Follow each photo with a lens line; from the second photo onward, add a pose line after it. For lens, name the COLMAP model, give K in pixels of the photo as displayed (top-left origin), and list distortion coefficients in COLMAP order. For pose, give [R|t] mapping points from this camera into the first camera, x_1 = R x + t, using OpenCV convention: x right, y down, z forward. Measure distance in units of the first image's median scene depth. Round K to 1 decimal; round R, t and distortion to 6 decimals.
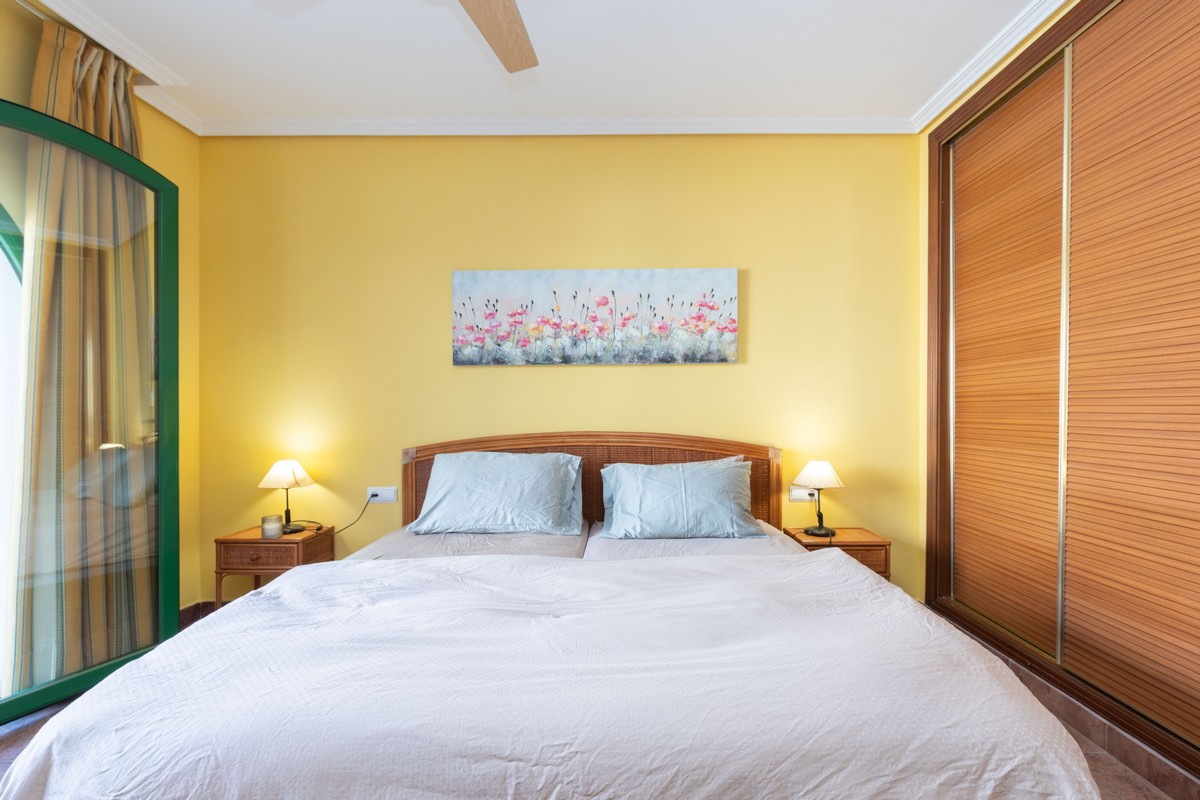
lens RADIAL K [[542.5, 0, 620.9], [0, 542.5, 410.4], [0, 0, 1]] dist [0.005741, -0.001563]
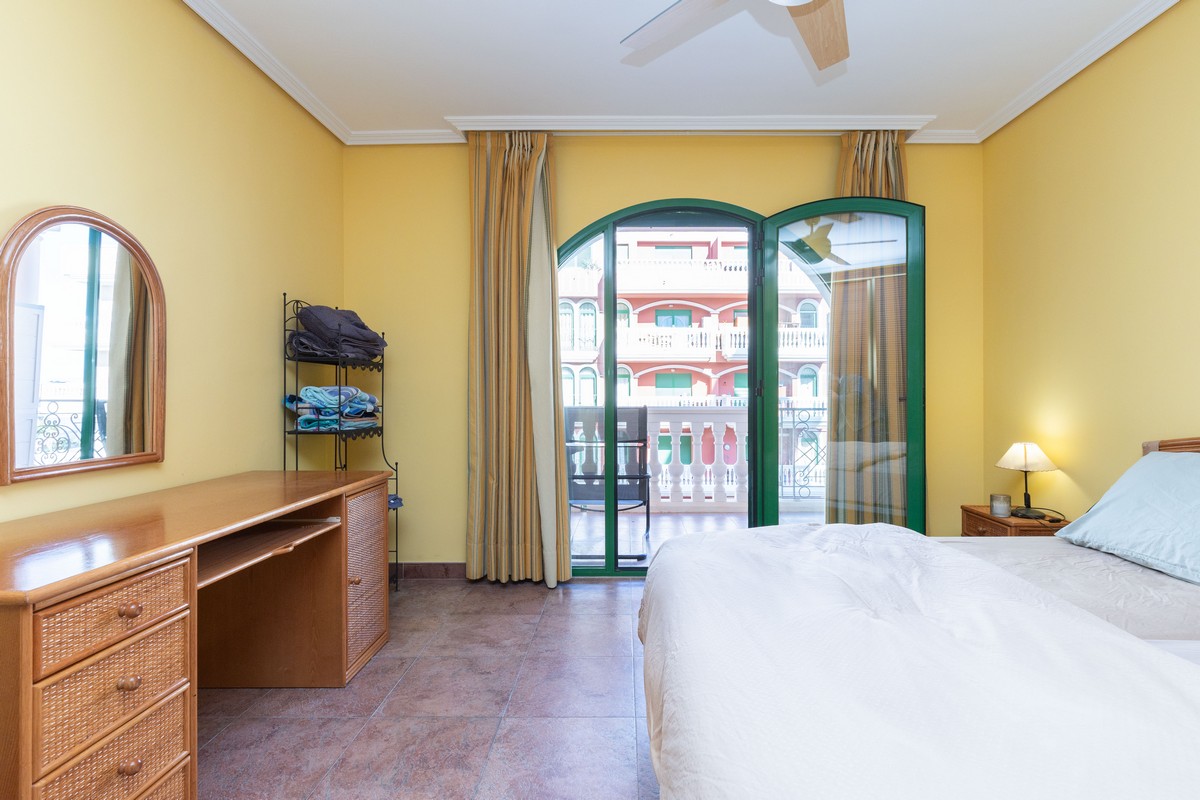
lens RADIAL K [[570.5, 0, 624.1], [0, 570.5, 392.0], [0, 0, 1]] dist [-0.000911, -0.001128]
pose [[-0.015493, 0.000079, -0.999880, 0.401040], [-0.004810, 0.999988, 0.000153, 0.005502], [0.999868, 0.004812, -0.015493, 0.289555]]
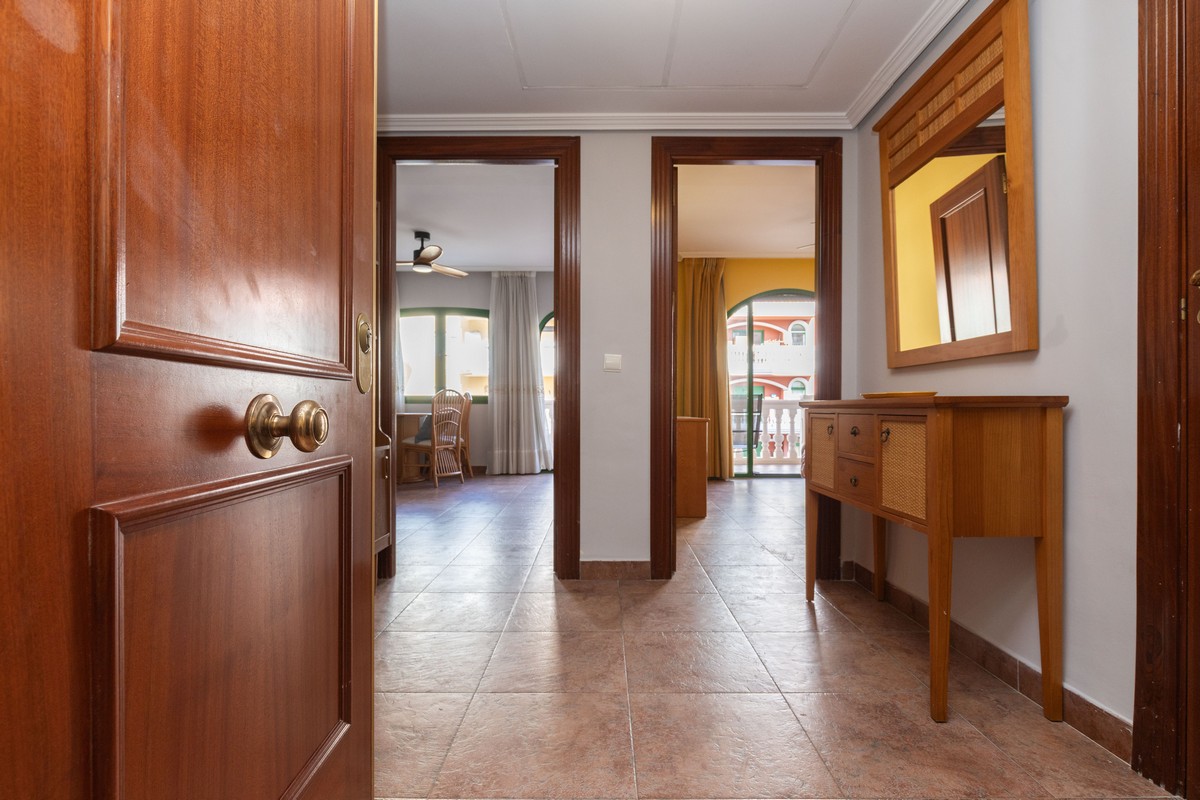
lens RADIAL K [[570.5, 0, 609.1], [0, 570.5, 407.3], [0, 0, 1]] dist [-0.000911, -0.001128]
pose [[0.000094, 0.000842, -1.000000, 1.582963], [-0.006562, 0.999978, 0.000841, 0.099970], [0.999978, 0.006562, 0.000100, -0.344217]]
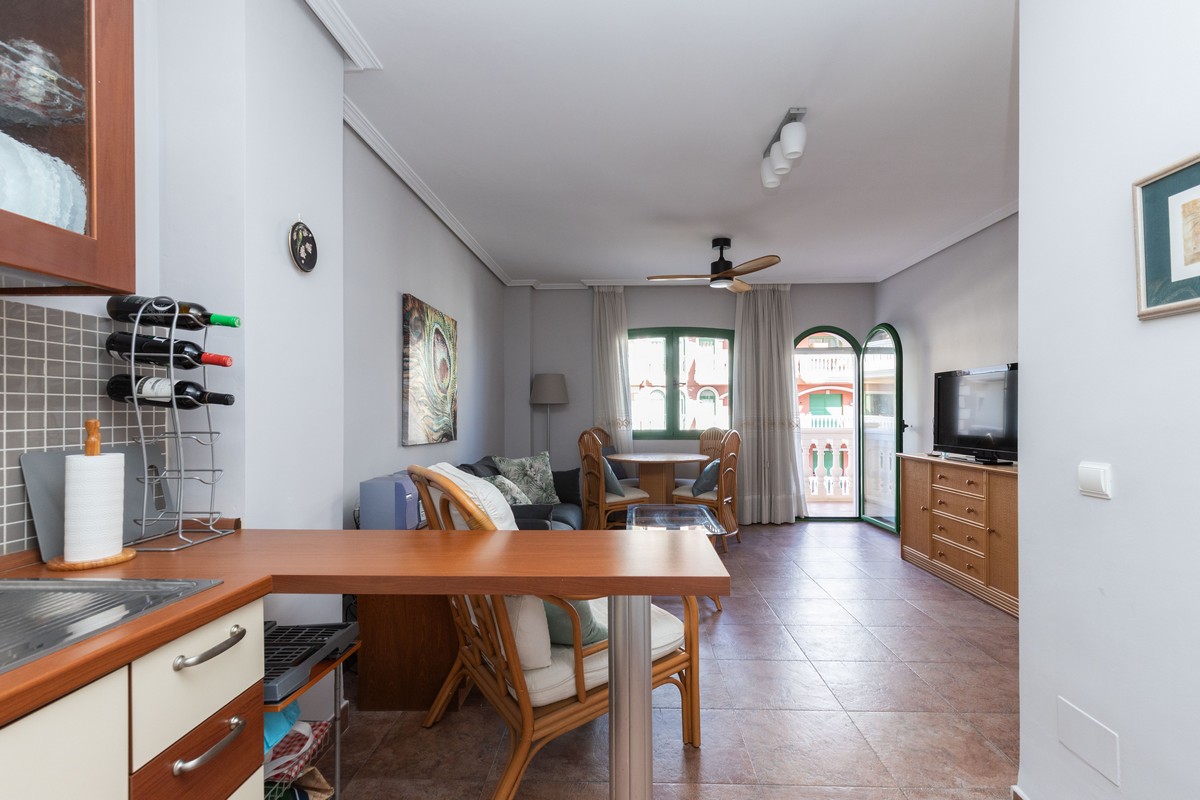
lens RADIAL K [[542.5, 0, 608.8], [0, 542.5, 413.9], [0, 0, 1]] dist [0.005741, -0.001563]
pose [[-0.060810, 0.005891, -0.998132, 1.141260], [0.000741, 0.999983, 0.005857, -0.023877], [0.998149, -0.000384, -0.060813, -1.229775]]
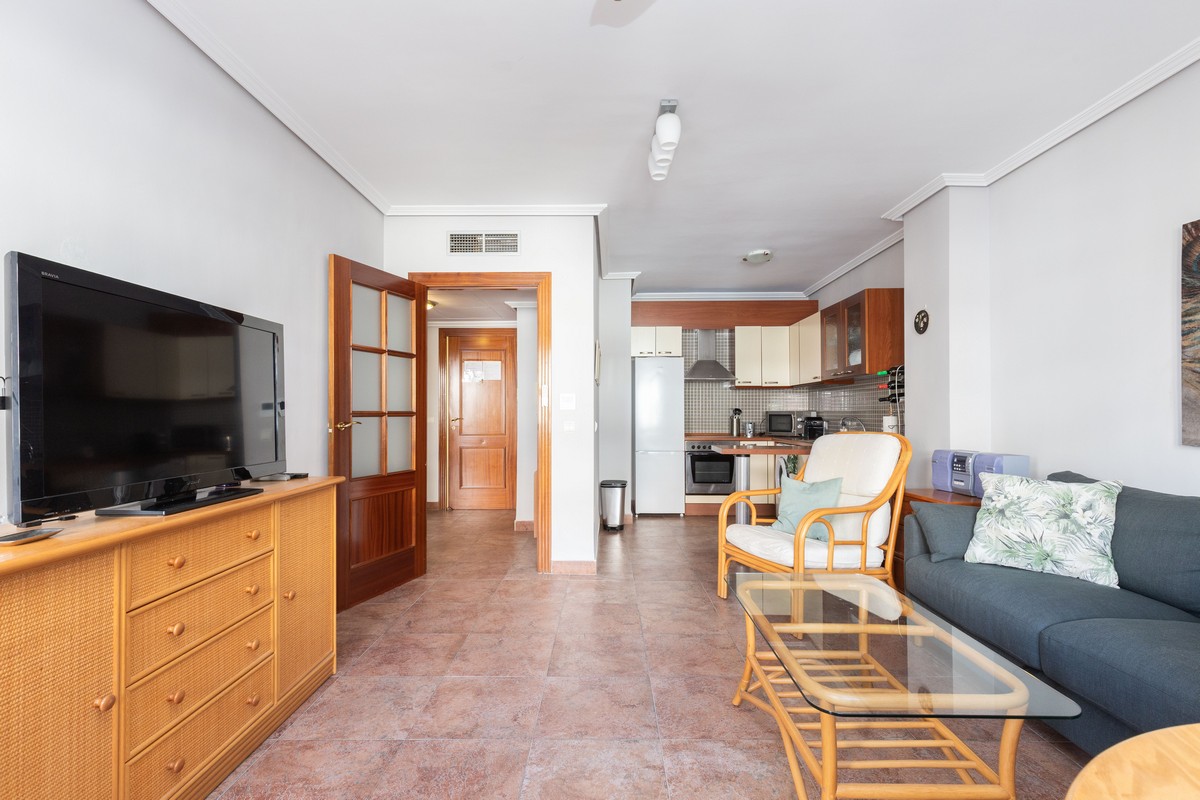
lens RADIAL K [[537.4, 0, 593.5], [0, 537.4, 410.2], [0, 0, 1]] dist [0.005477, -0.000771]
pose [[0.040072, 0.007992, 0.999165, -0.768283], [0.003294, 0.999962, -0.008130, 0.002255], [-0.999191, 0.003617, 0.040044, -0.899015]]
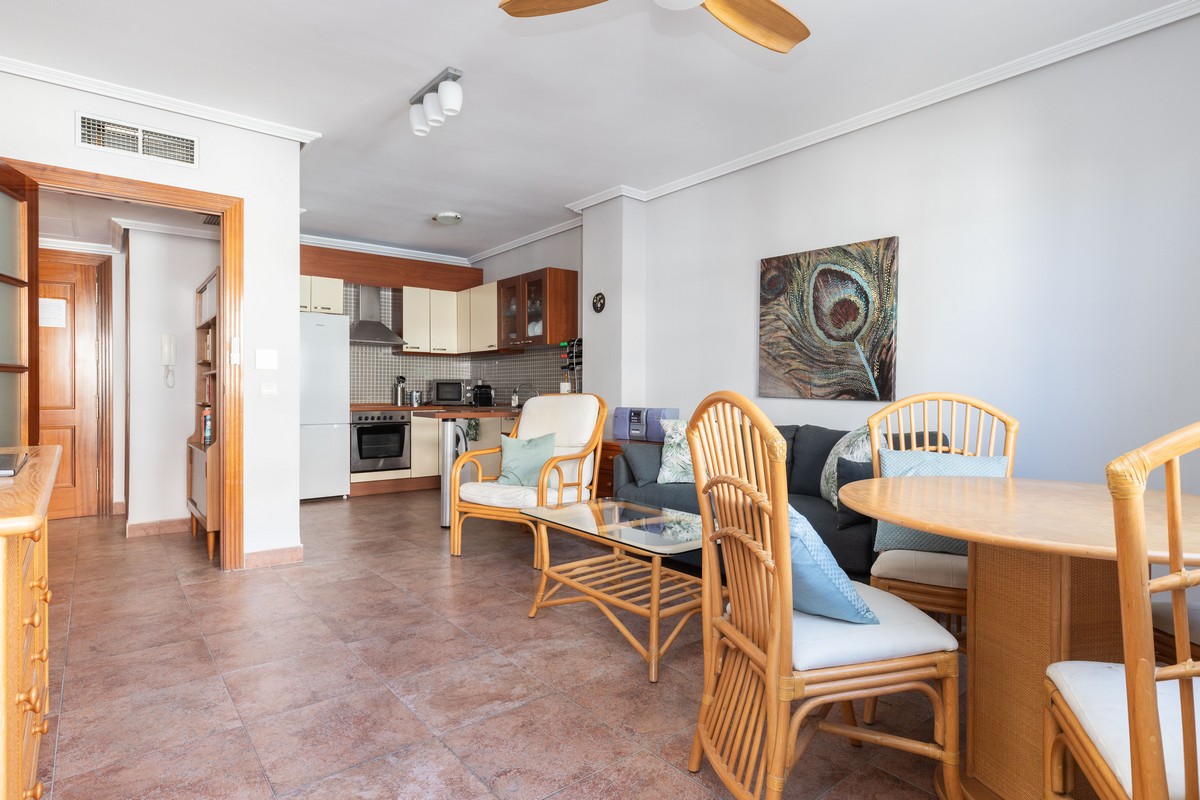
lens RADIAL K [[637.6, 0, 600.5], [0, 637.6, 397.1], [0, 0, 1]] dist [0.004357, 0.001538]
pose [[-0.608424, -0.007970, 0.793572, -0.902988], [0.000266, 0.999947, 0.010246, 0.034567], [-0.793612, 0.006445, -0.608390, -0.527930]]
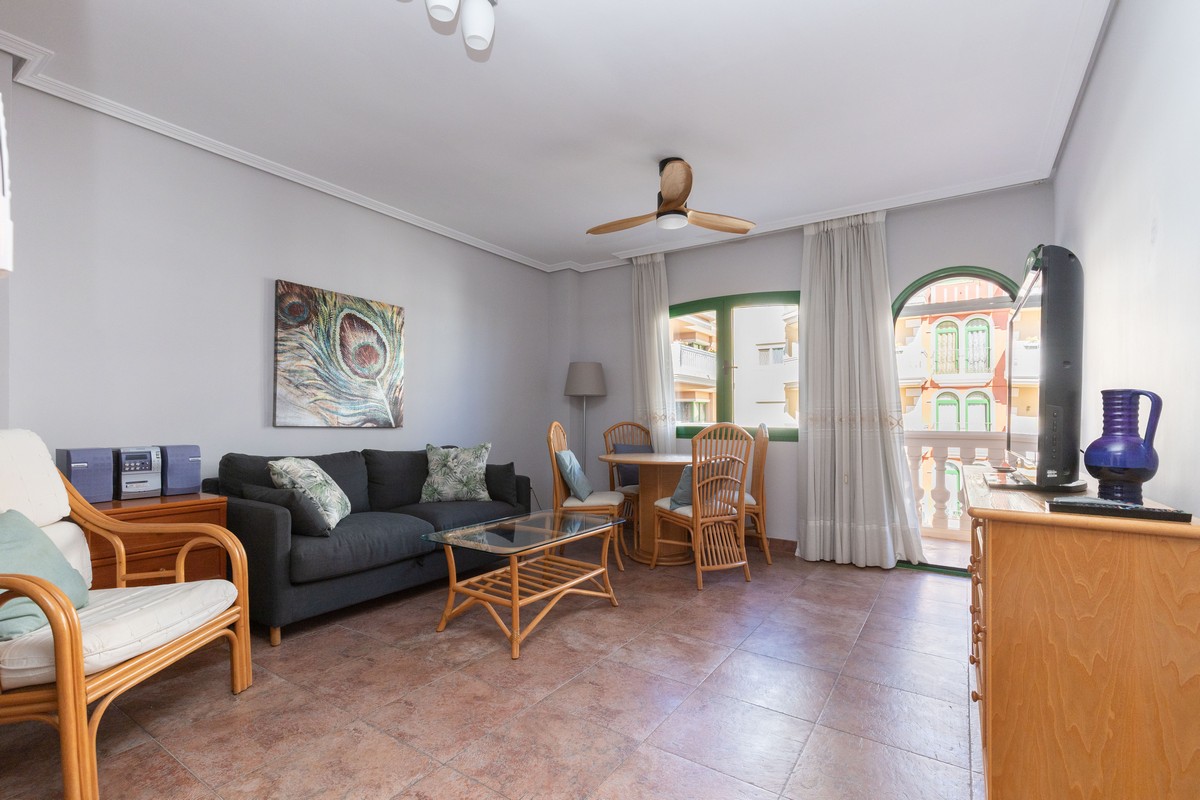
lens RADIAL K [[542.5, 0, 596.0], [0, 542.5, 418.2], [0, 0, 1]] dist [0.005741, -0.001563]
pose [[-0.574102, -0.003728, -0.818775, 0.593696], [-0.006386, 0.999980, -0.000076, 0.027817], [0.818759, 0.005185, -0.574114, -0.480737]]
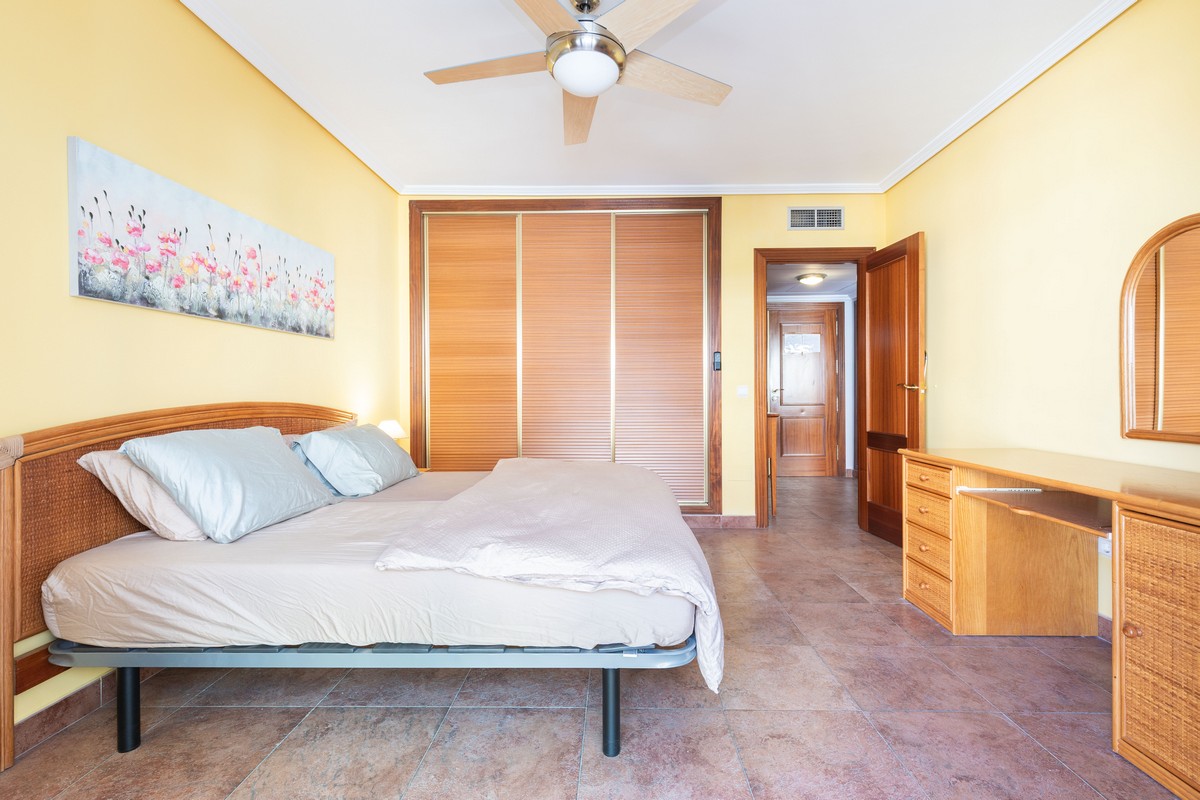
lens RADIAL K [[542.5, 0, 613.7], [0, 542.5, 396.4], [0, 0, 1]] dist [0.005741, -0.001563]
pose [[0.020855, -0.003588, 0.999776, -0.898393], [0.009906, 0.999945, 0.003382, 0.032224], [-0.999733, 0.009833, 0.020889, 0.400776]]
